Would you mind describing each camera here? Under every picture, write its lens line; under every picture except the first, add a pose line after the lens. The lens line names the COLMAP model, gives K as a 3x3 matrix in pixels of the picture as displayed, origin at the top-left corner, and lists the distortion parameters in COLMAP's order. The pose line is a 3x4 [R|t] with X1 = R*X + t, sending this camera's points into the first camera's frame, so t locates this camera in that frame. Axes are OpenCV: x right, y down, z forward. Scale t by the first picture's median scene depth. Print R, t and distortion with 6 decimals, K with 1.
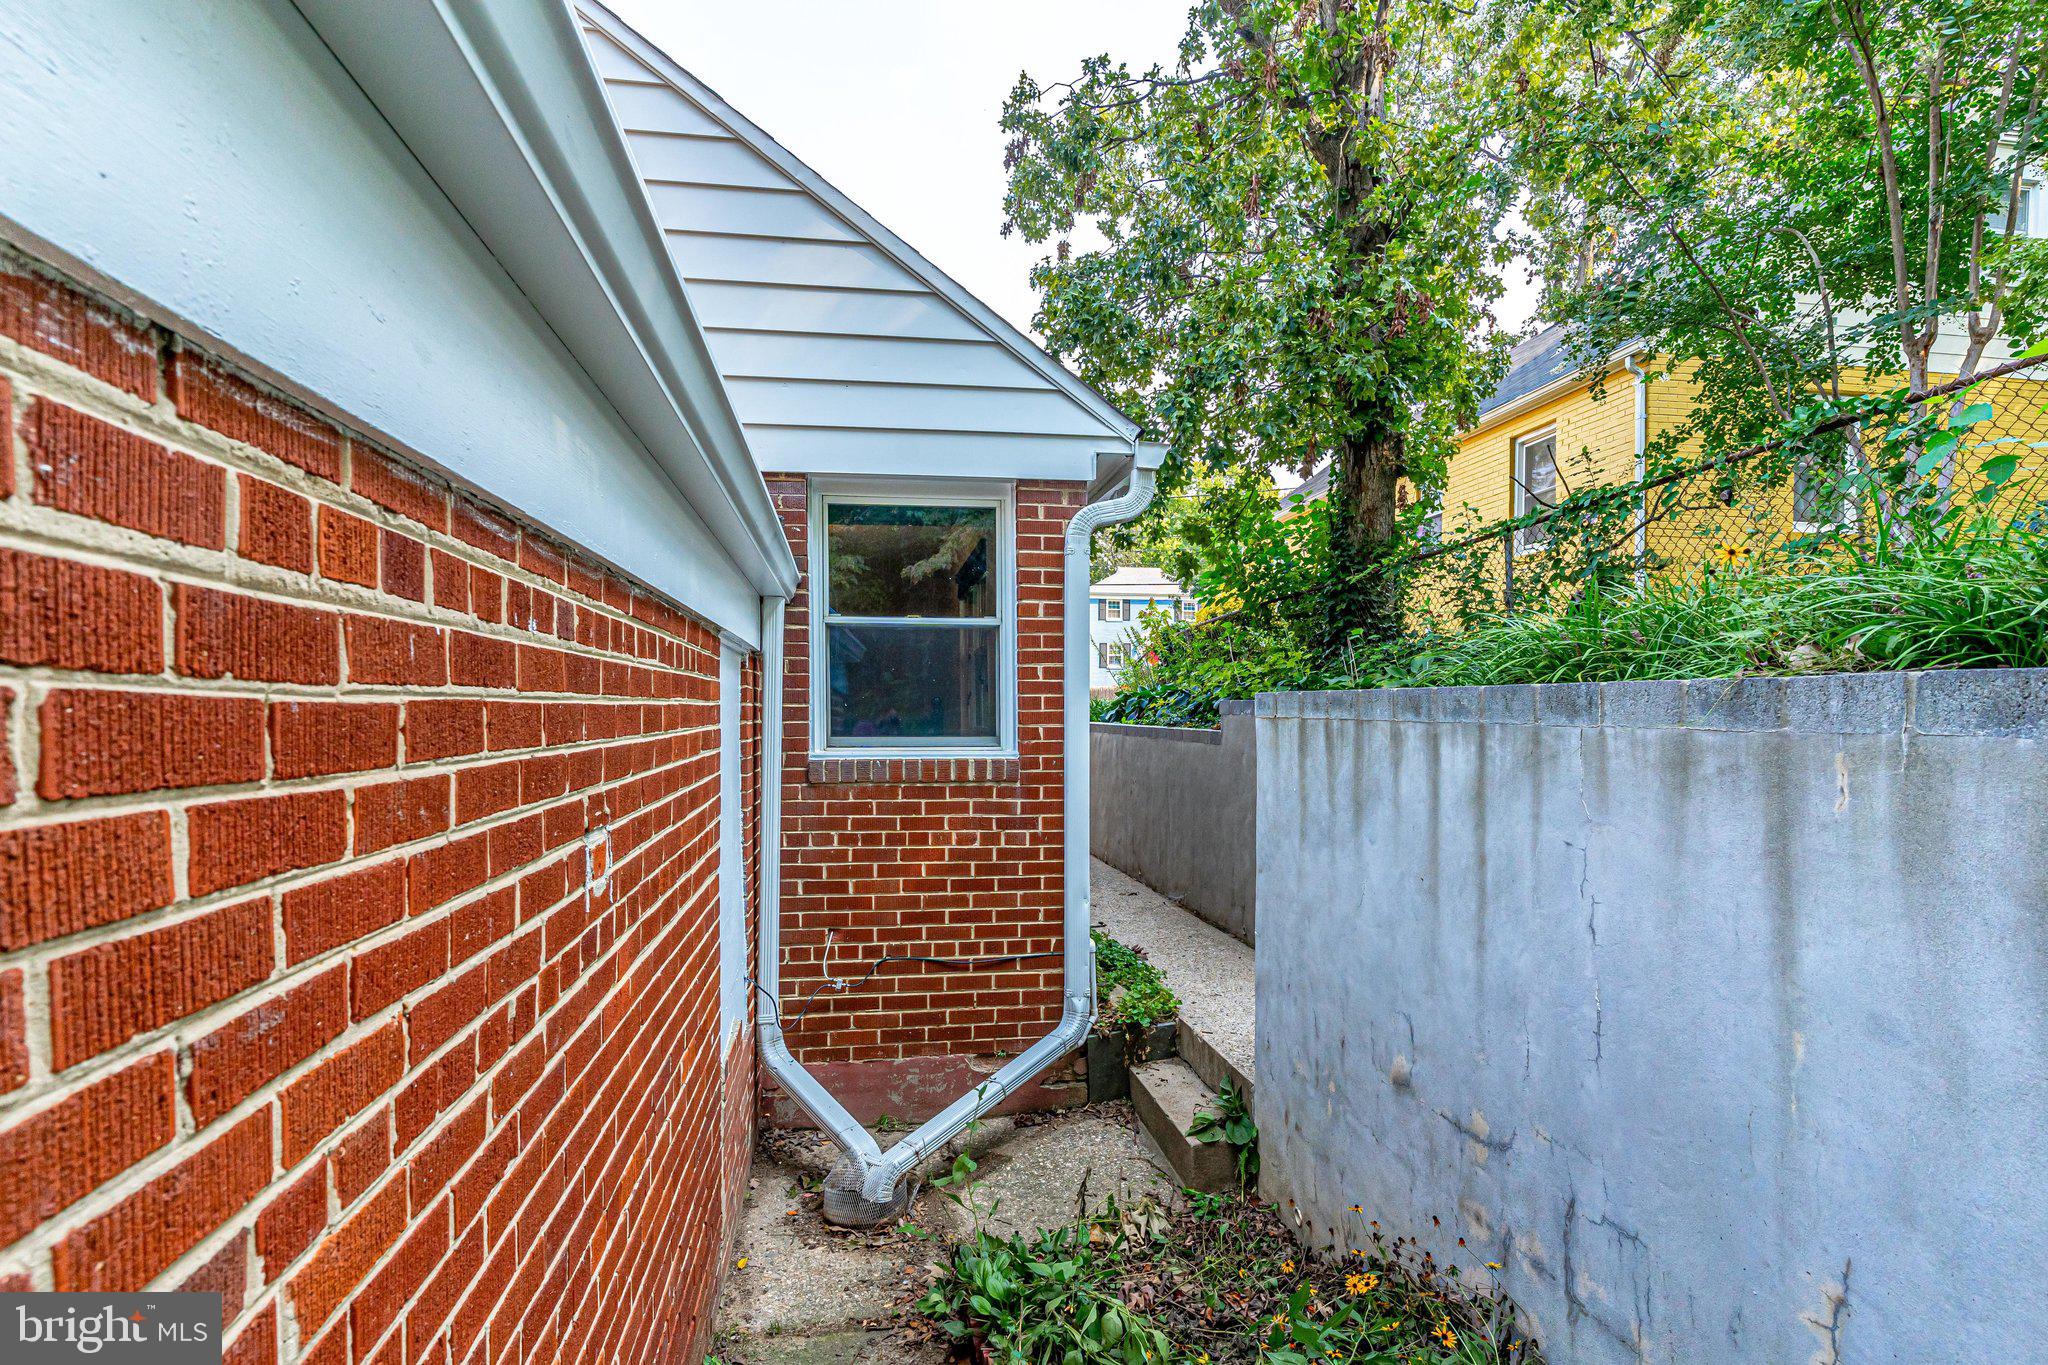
lens RADIAL K [[1071.9, 0, 1030.5], [0, 1071.9, 710.6], [0, 0, 1]] dist [0.000410, -0.000001]
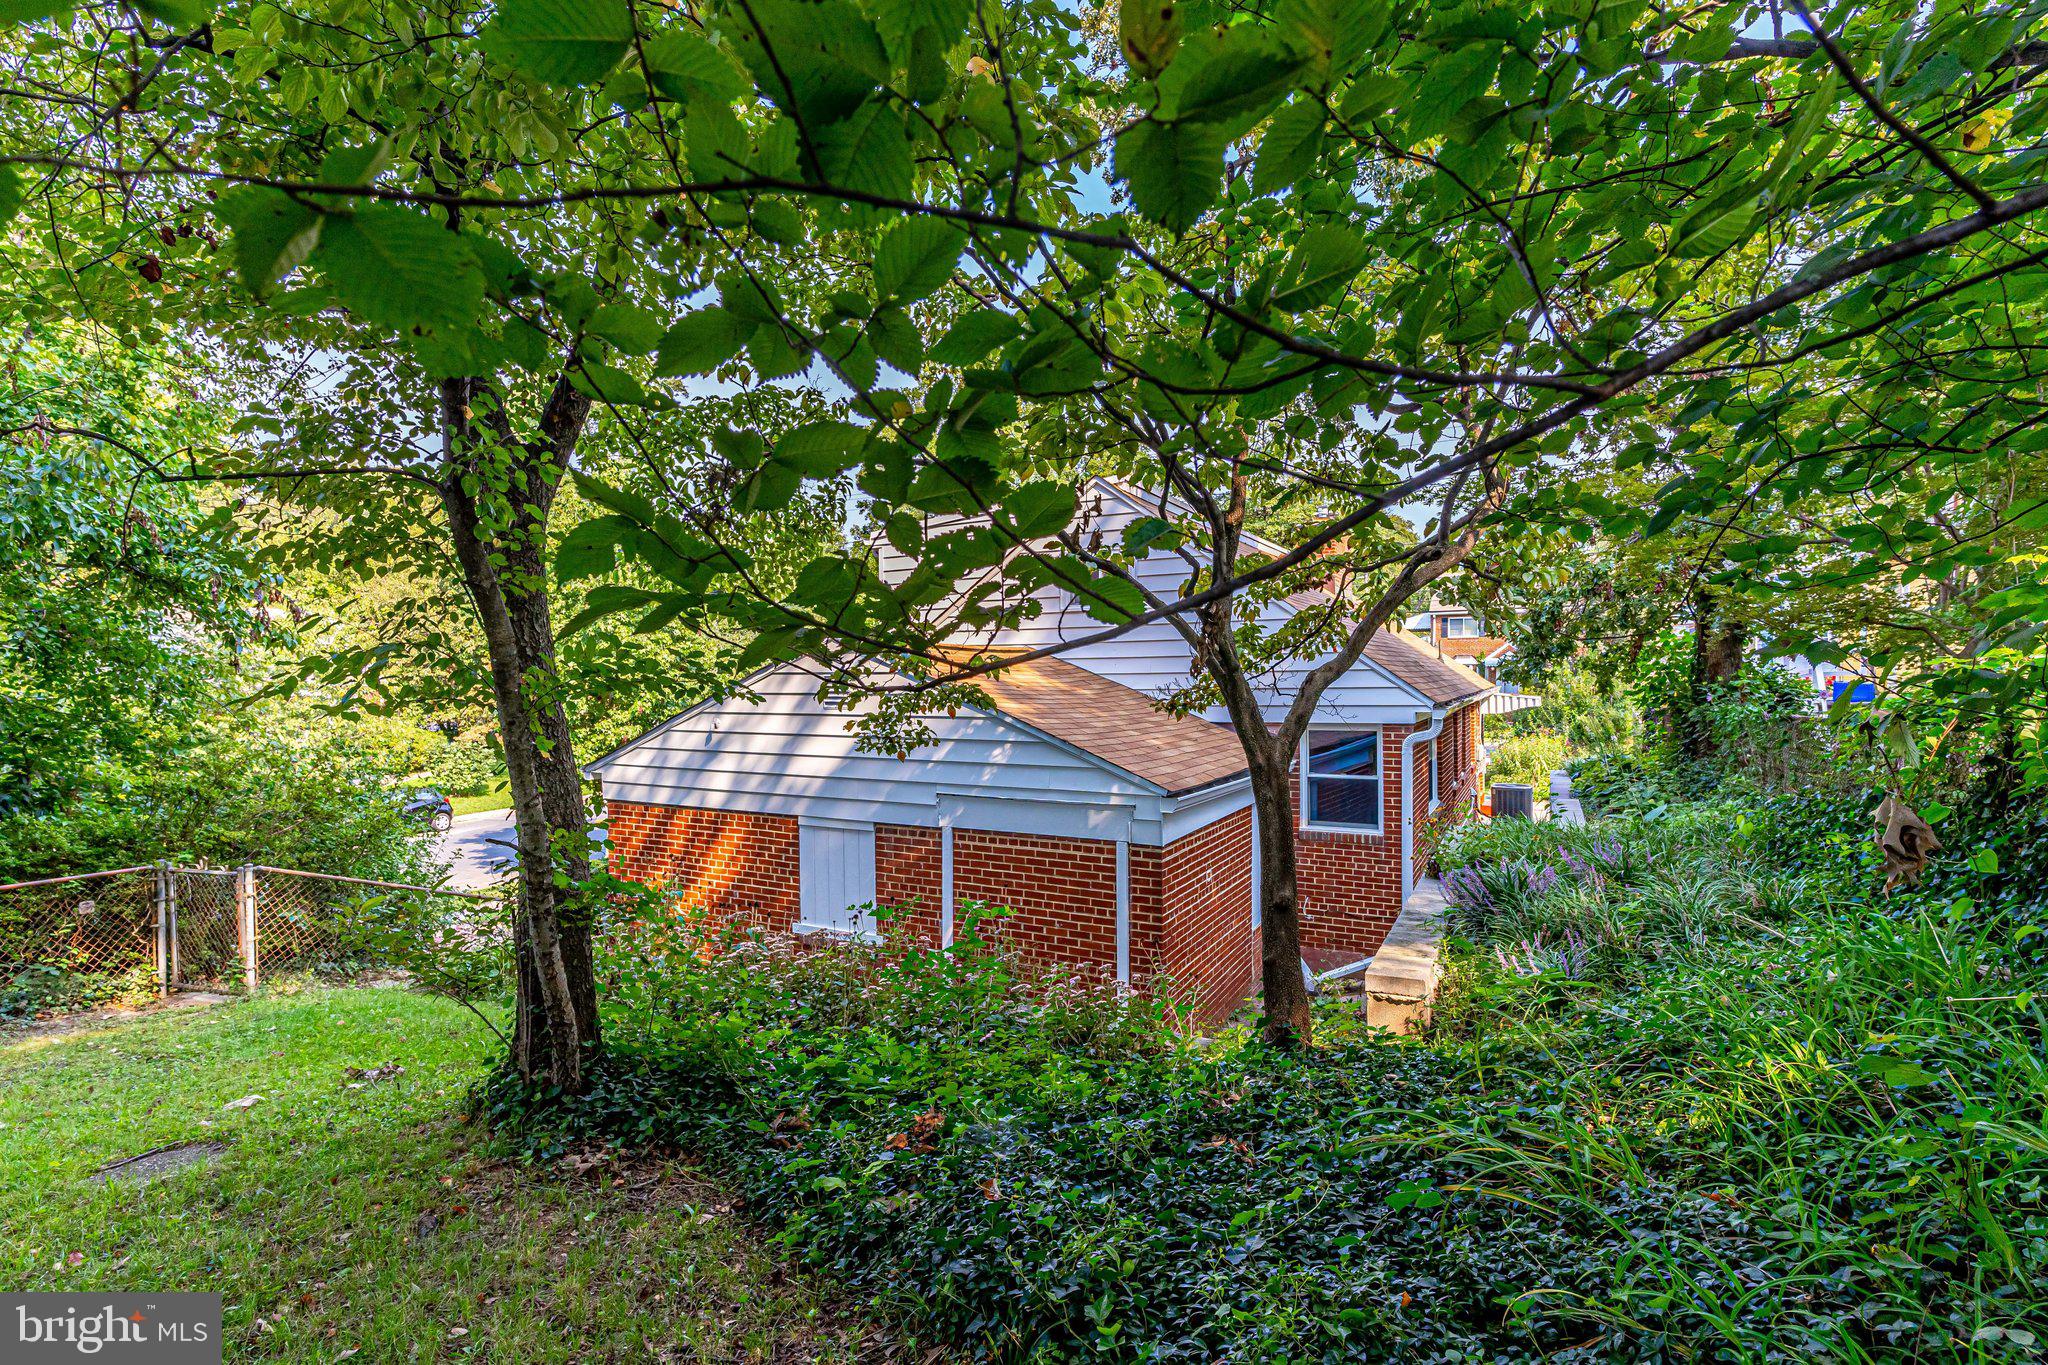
lens RADIAL K [[983.8, 0, 1031.4], [0, 983.8, 693.5], [0, 0, 1]] dist [0.001058, 0.000207]
pose [[0.817528, 0.006177, -0.575855, 0.631352], [-0.004212, 0.999980, 0.004747, -0.291366], [0.575873, -0.001455, 0.817538, -1.316505]]
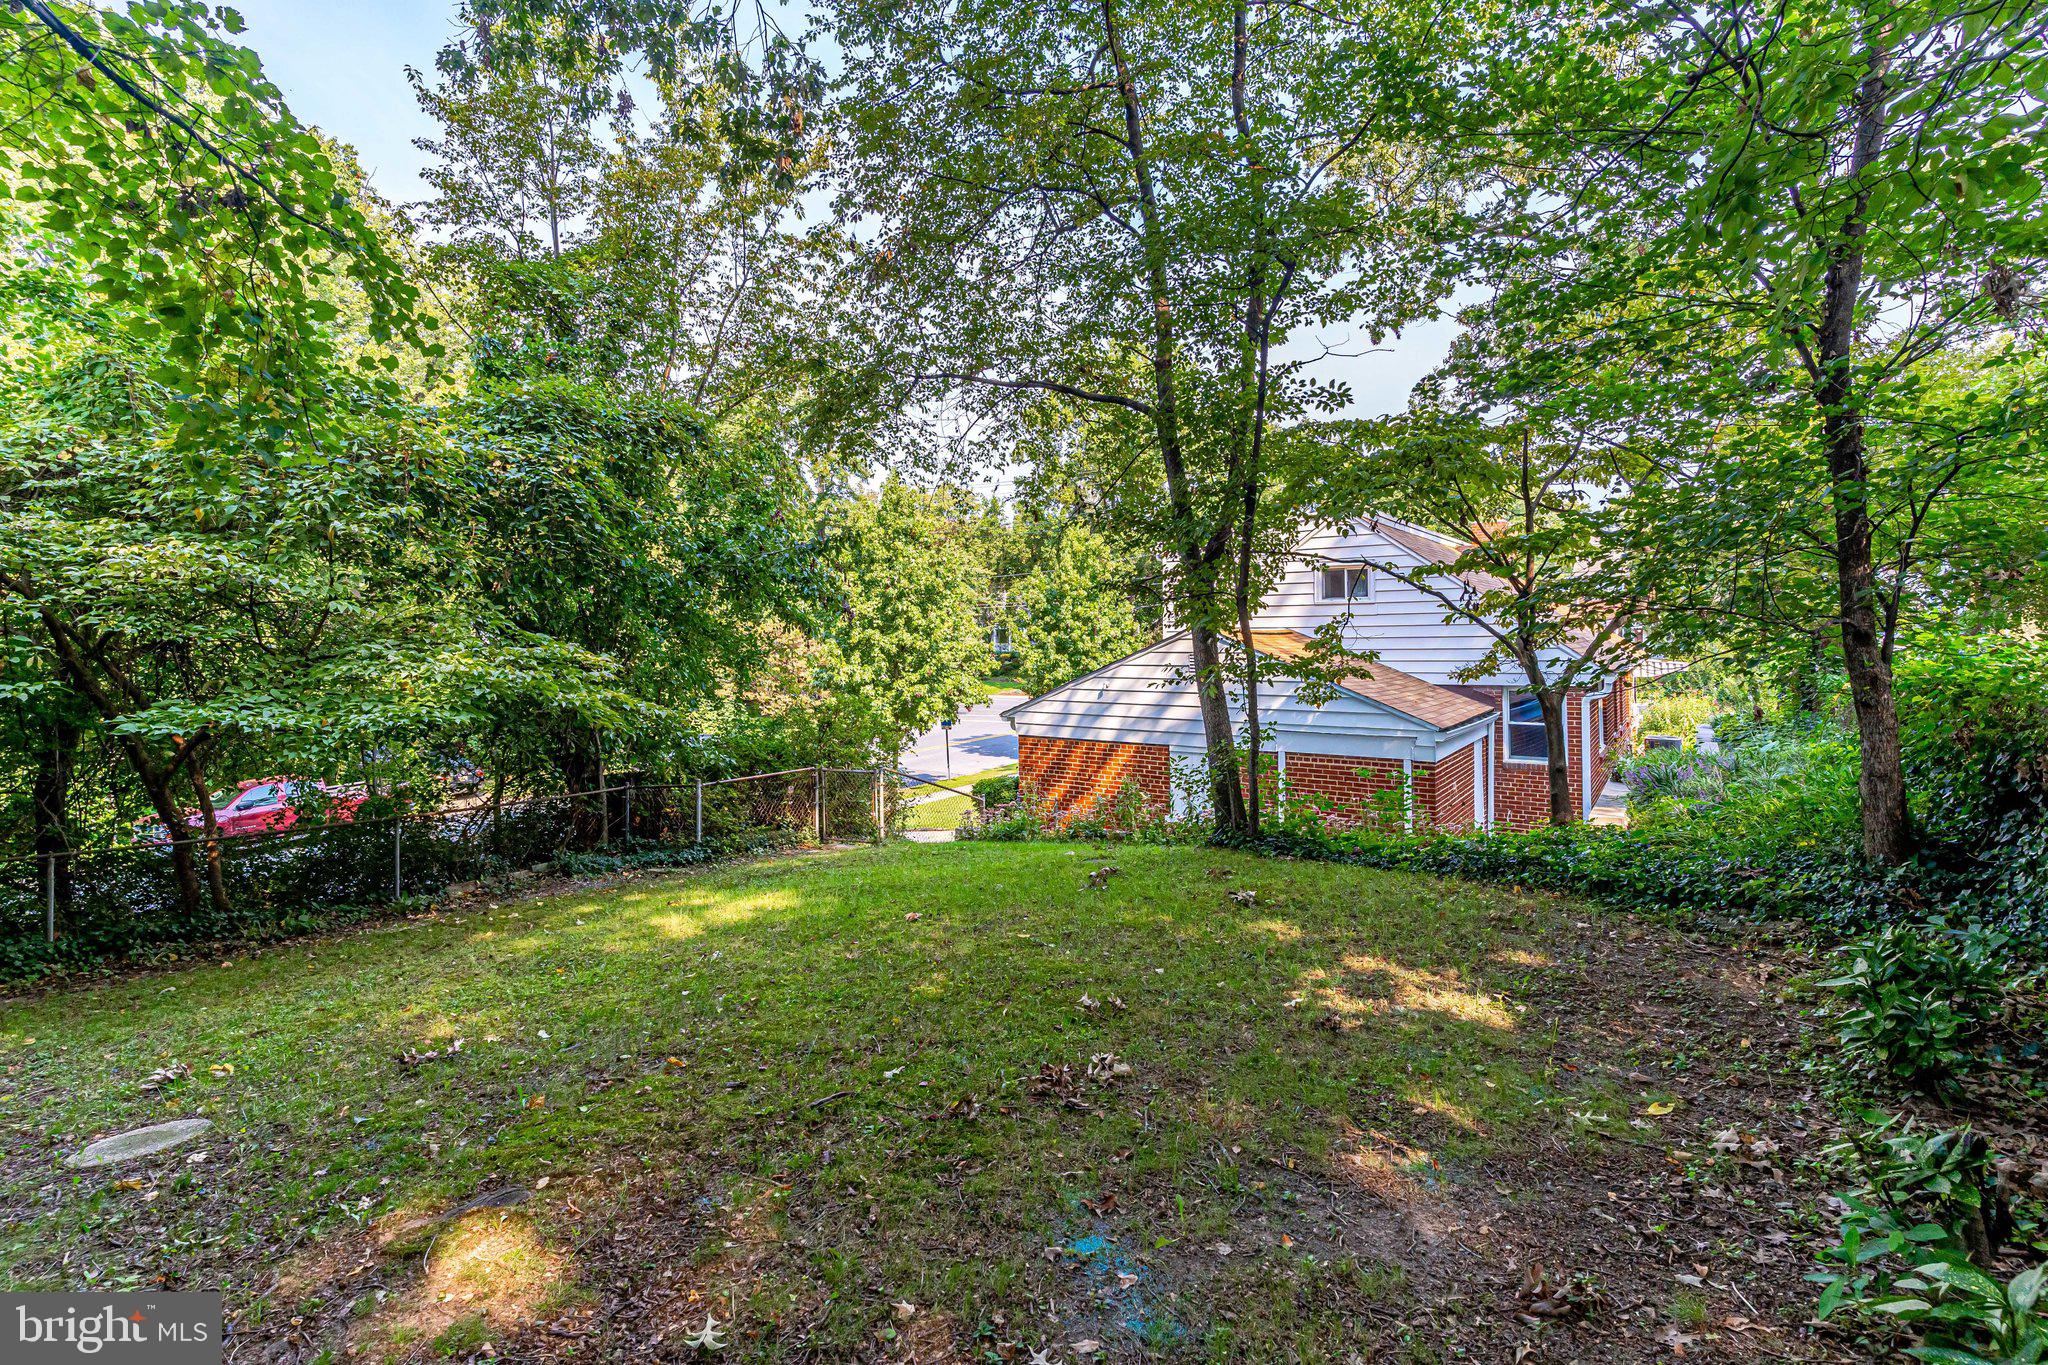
lens RADIAL K [[985.8, 0, 1018.9], [0, 985.8, 638.3], [0, 0, 1]] dist [-0.025530, 0.000102]
pose [[0.737869, -0.003992, -0.674932, 0.816262], [-0.002851, 0.999955, -0.009030, -0.334996], [0.674938, 0.008587, 0.737825, -2.538246]]
